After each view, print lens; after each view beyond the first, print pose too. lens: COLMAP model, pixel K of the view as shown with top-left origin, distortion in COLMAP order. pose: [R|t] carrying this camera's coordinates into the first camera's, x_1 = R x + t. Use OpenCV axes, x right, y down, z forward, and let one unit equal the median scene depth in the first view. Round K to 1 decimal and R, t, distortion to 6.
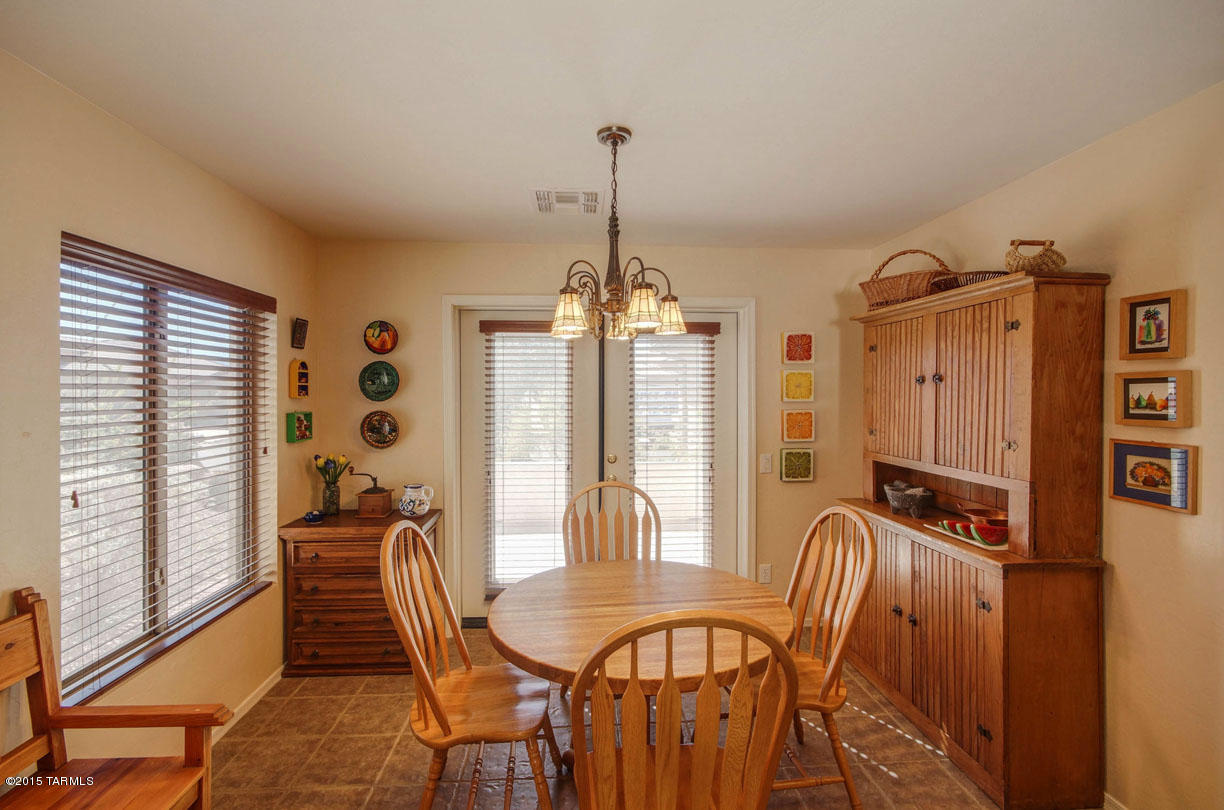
lens RADIAL K [[550.9, 0, 609.0], [0, 550.9, 399.8], [0, 0, 1]] dist [-0.004125, 0.001492]
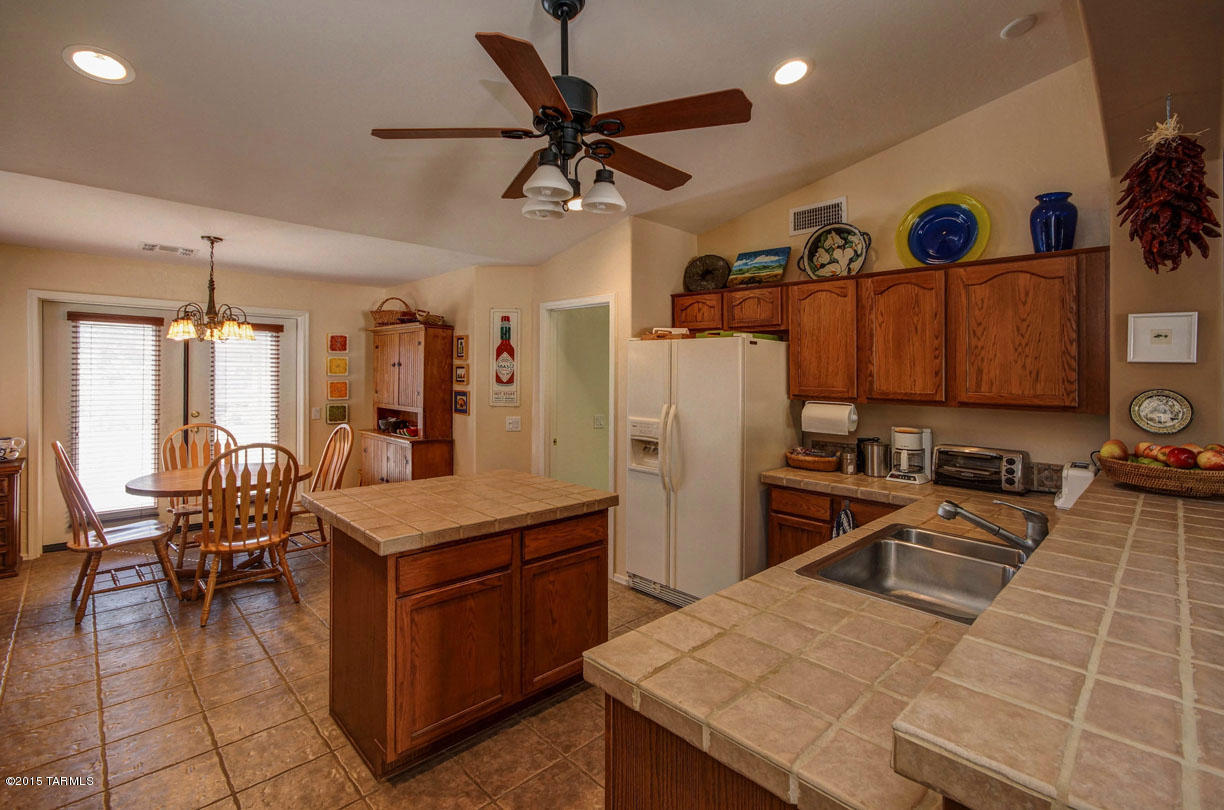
lens RADIAL K [[550.9, 0, 635.7], [0, 550.9, 378.1], [0, 0, 1]] dist [-0.004125, 0.001492]
pose [[0.743086, 0.003996, 0.669184, -0.115639], [-0.004491, 0.999989, -0.000985, 0.009526], [-0.669181, -0.002274, 0.743096, -0.959686]]
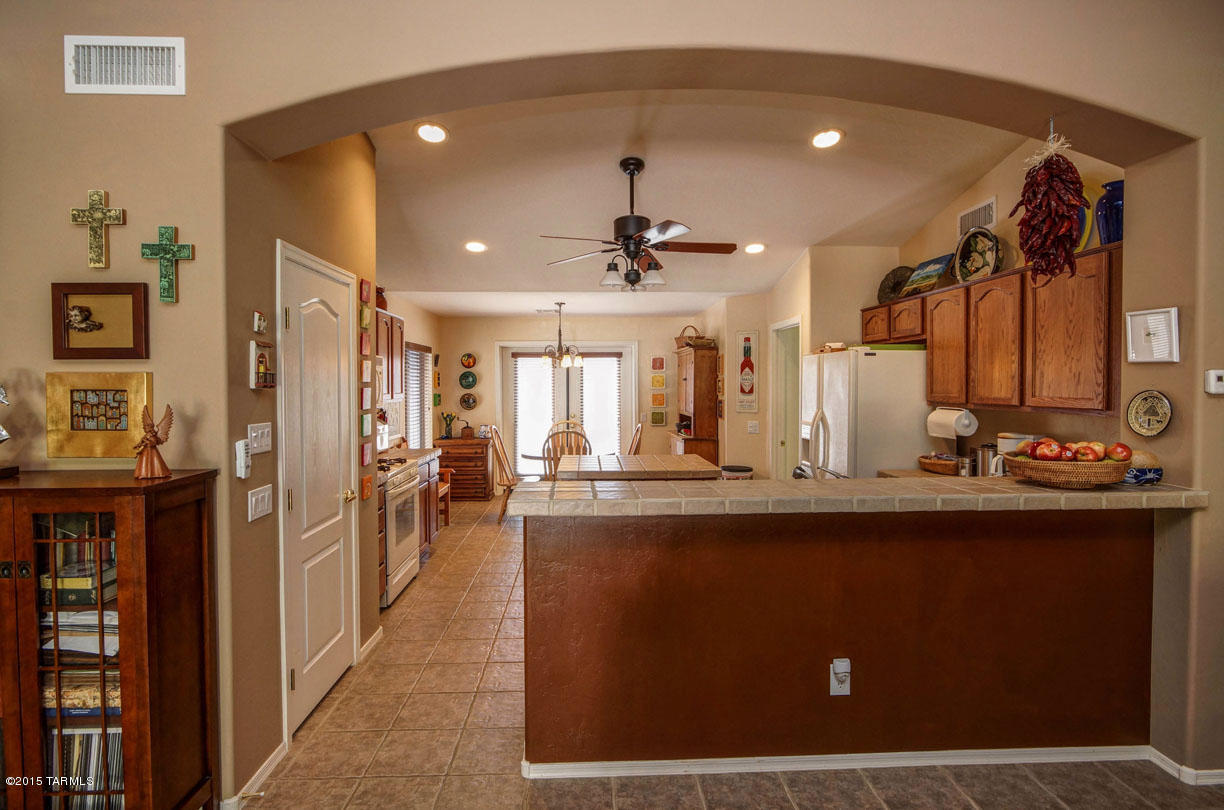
lens RADIAL K [[648.7, 0, 615.6], [0, 648.7, 406.3], [0, 0, 1]] dist [0.003199, 0.000229]
pose [[0.999841, -0.002142, -0.017678, 0.253363], [0.002491, 0.999802, 0.019755, 0.023987], [0.017632, -0.019796, 0.999649, -1.773617]]
